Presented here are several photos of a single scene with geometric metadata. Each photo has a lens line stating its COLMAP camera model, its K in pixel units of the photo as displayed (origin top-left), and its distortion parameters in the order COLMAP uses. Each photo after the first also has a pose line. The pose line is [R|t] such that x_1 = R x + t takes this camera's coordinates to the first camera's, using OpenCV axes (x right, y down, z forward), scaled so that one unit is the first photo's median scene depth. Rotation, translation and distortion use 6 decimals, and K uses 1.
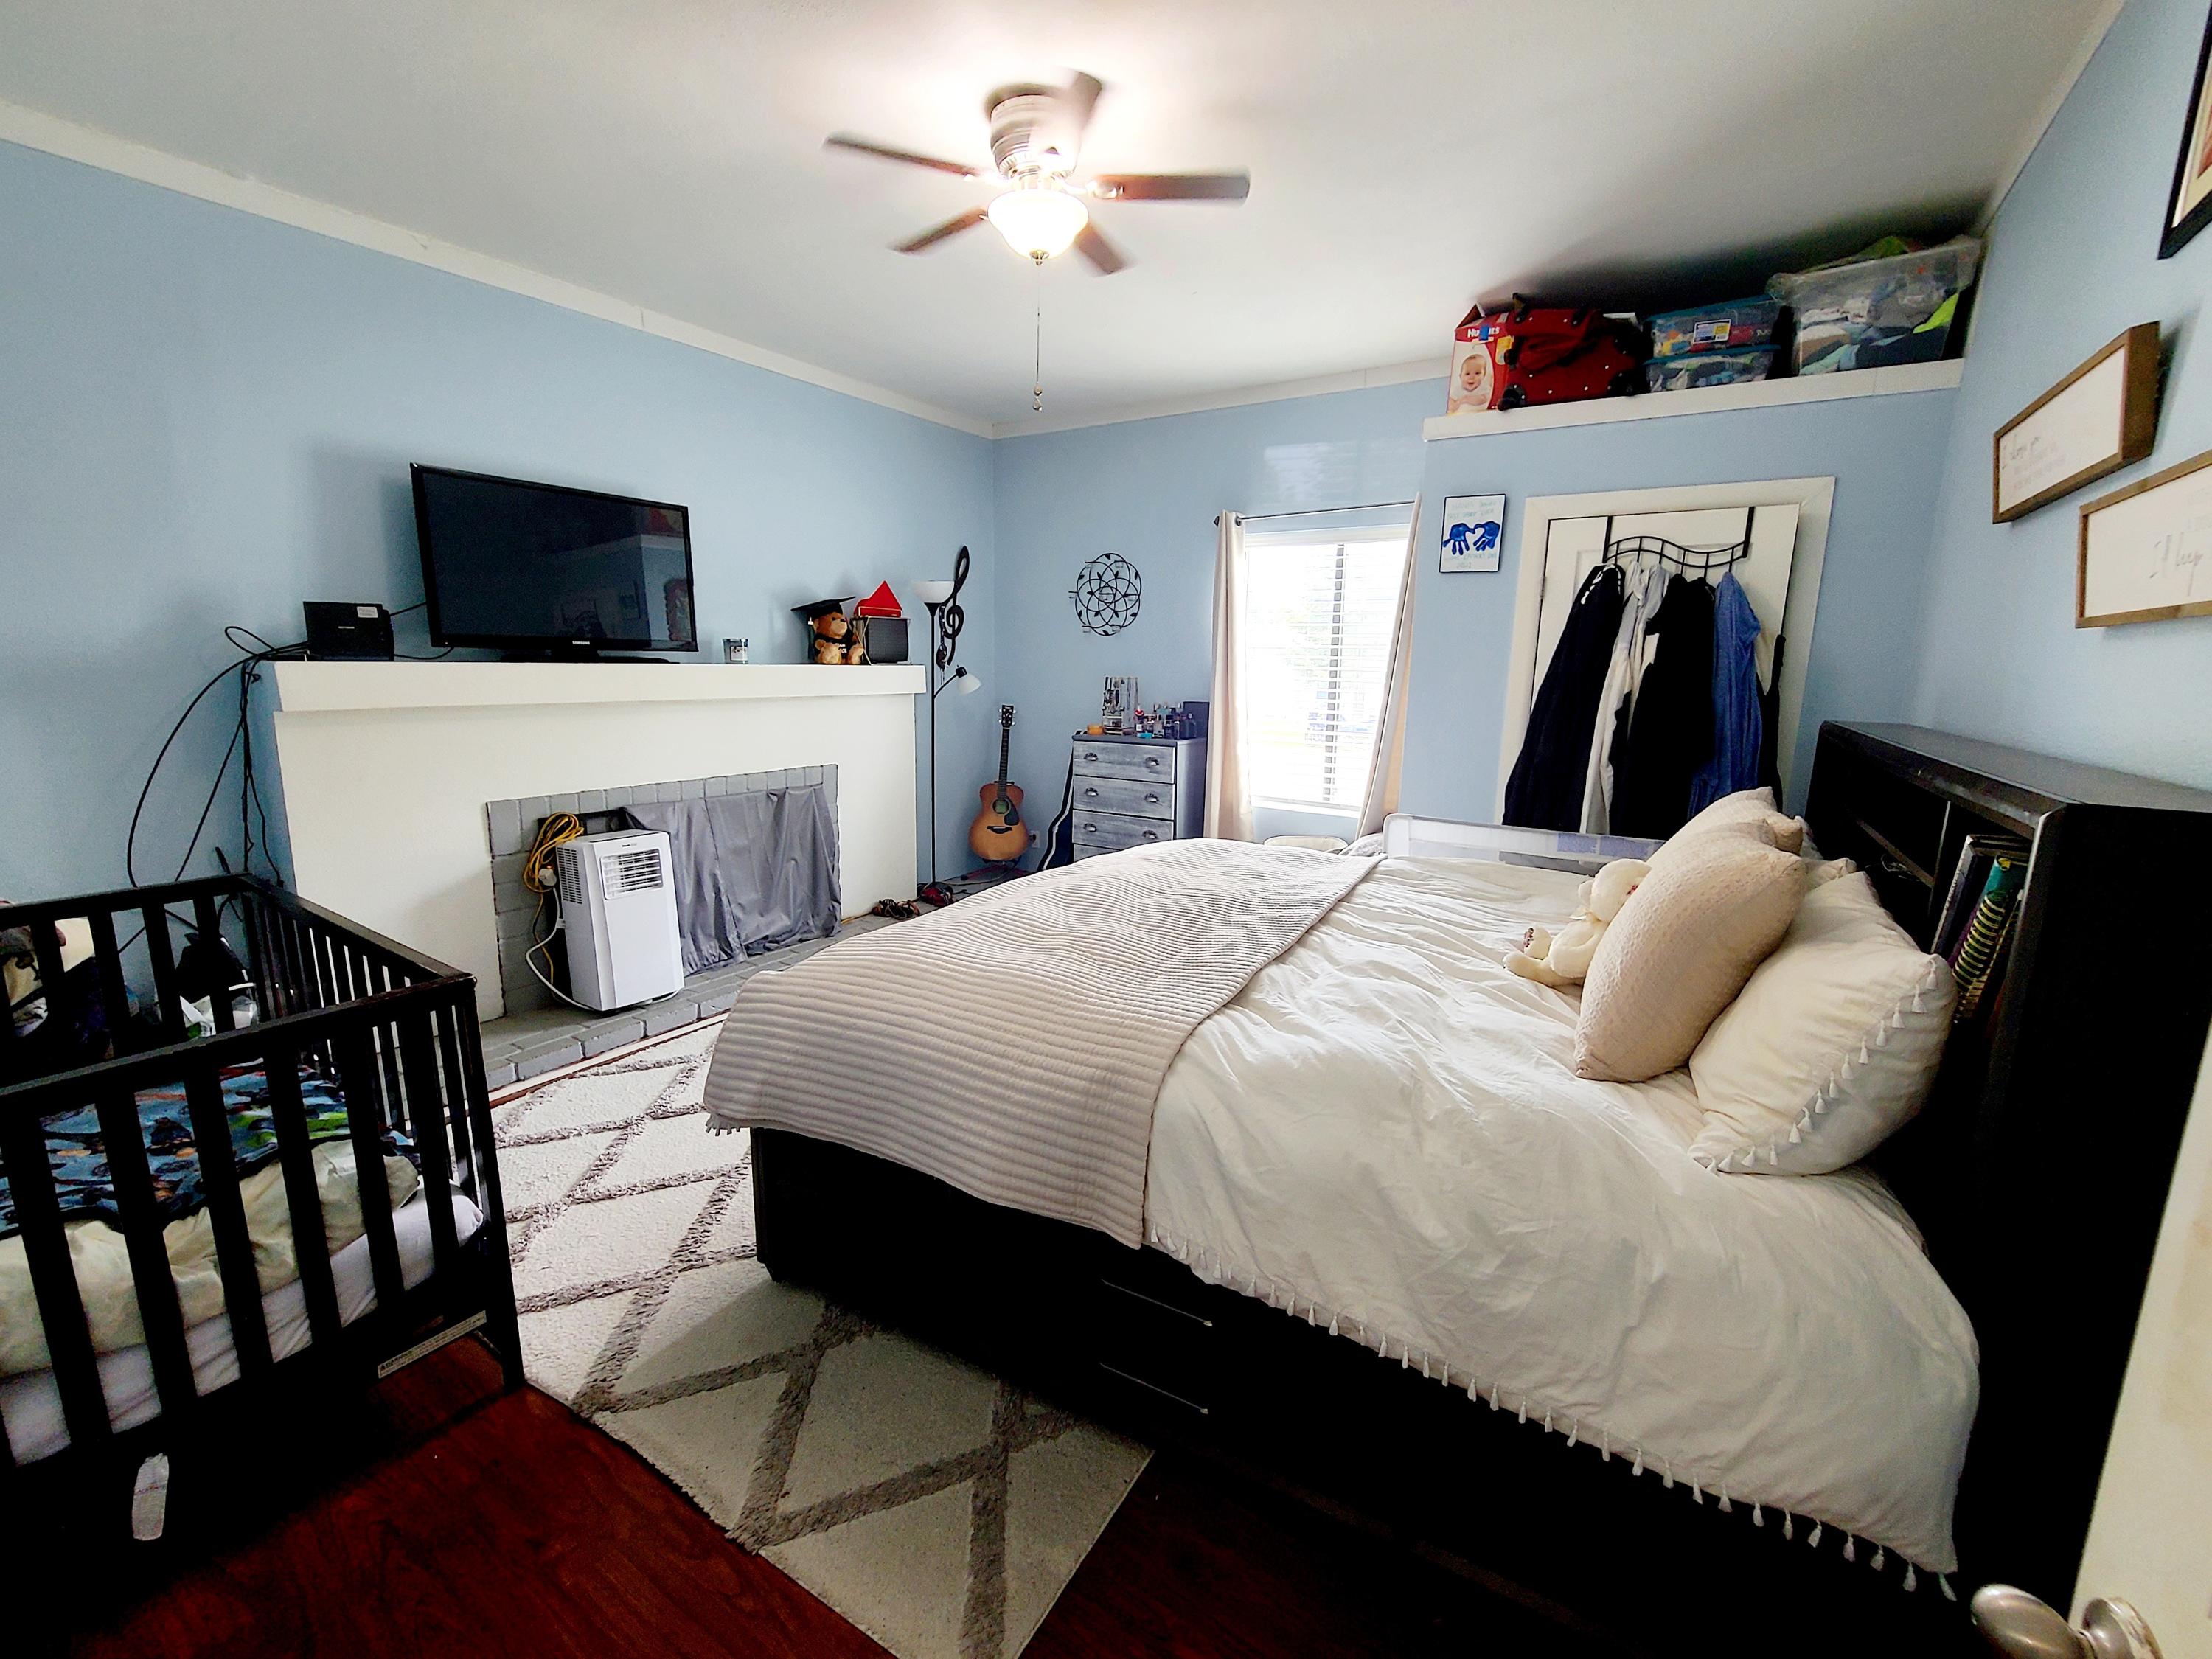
lens RADIAL K [[908.4, 0, 1117.0], [0, 908.4, 832.5], [0, 0, 1]] dist [0.000544, 0.000019]
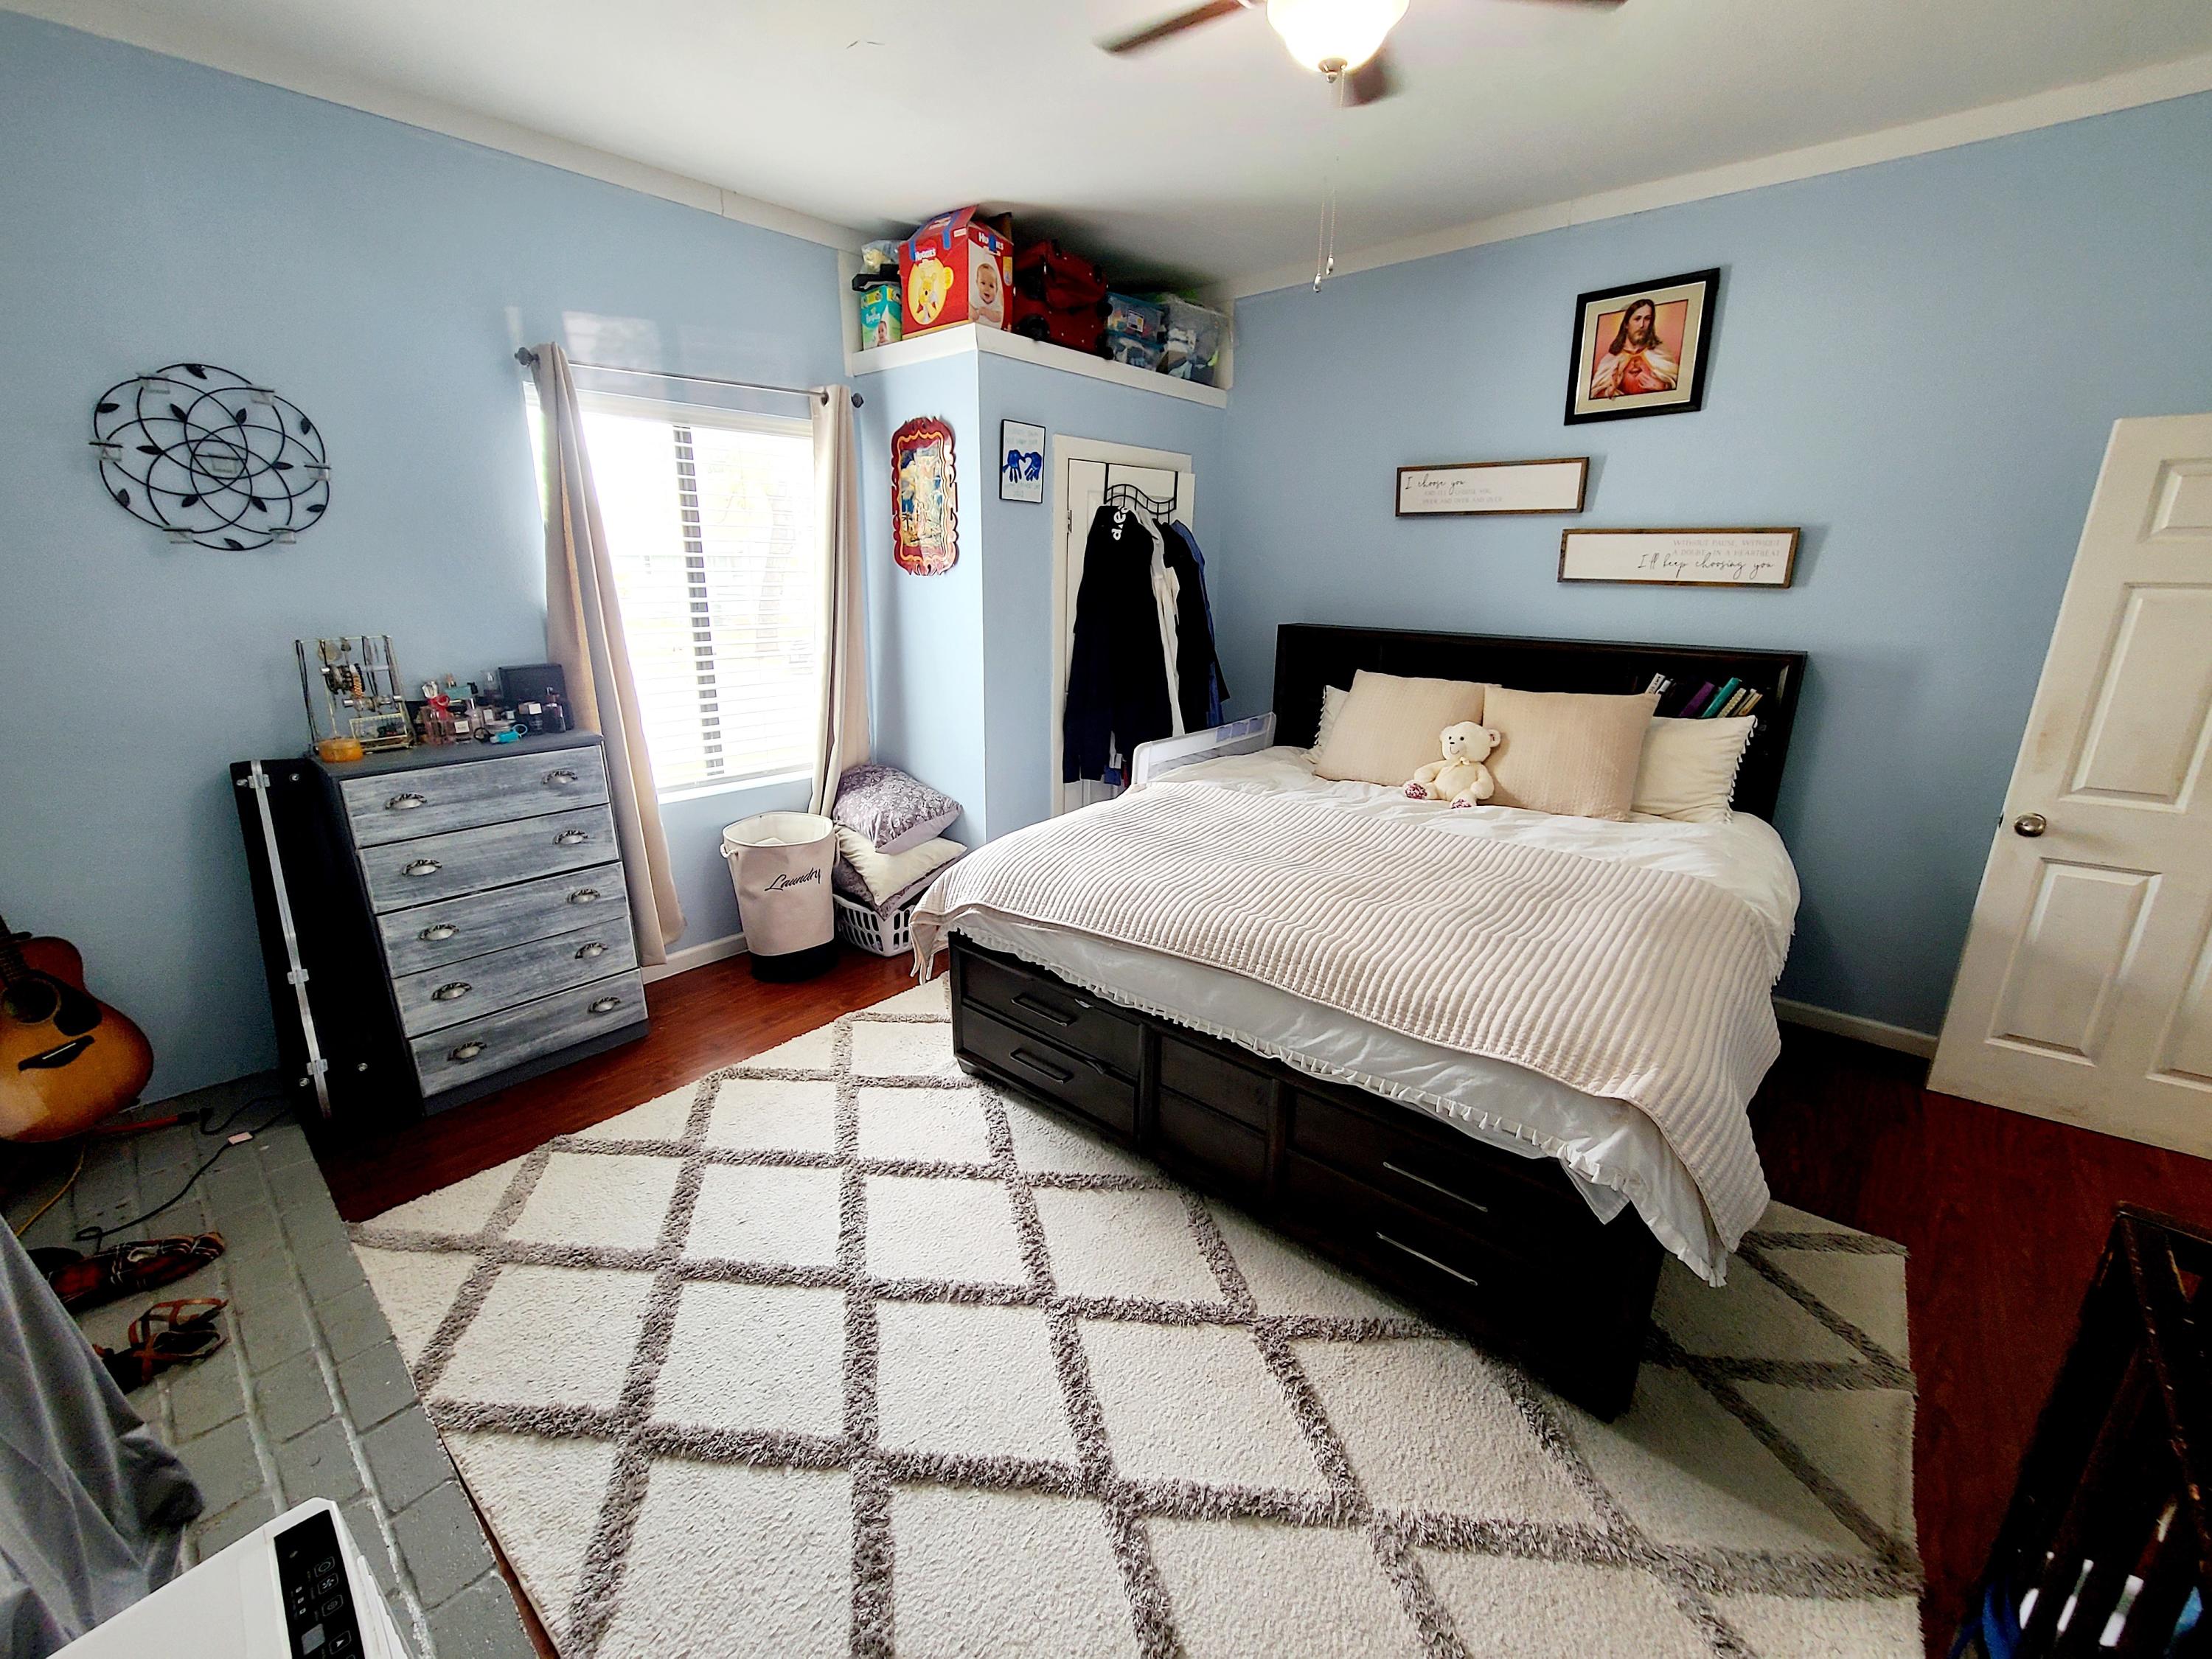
lens RADIAL K [[908.4, 0, 1115.8], [0, 908.4, 830.5], [0, 0, 1]] dist [0.000544, 0.000019]
pose [[0.146452, -0.301109, 0.942277, -0.657799], [0.174581, 0.945463, 0.274993, -0.200778], [-0.973691, 0.124230, 0.191033, 0.753420]]
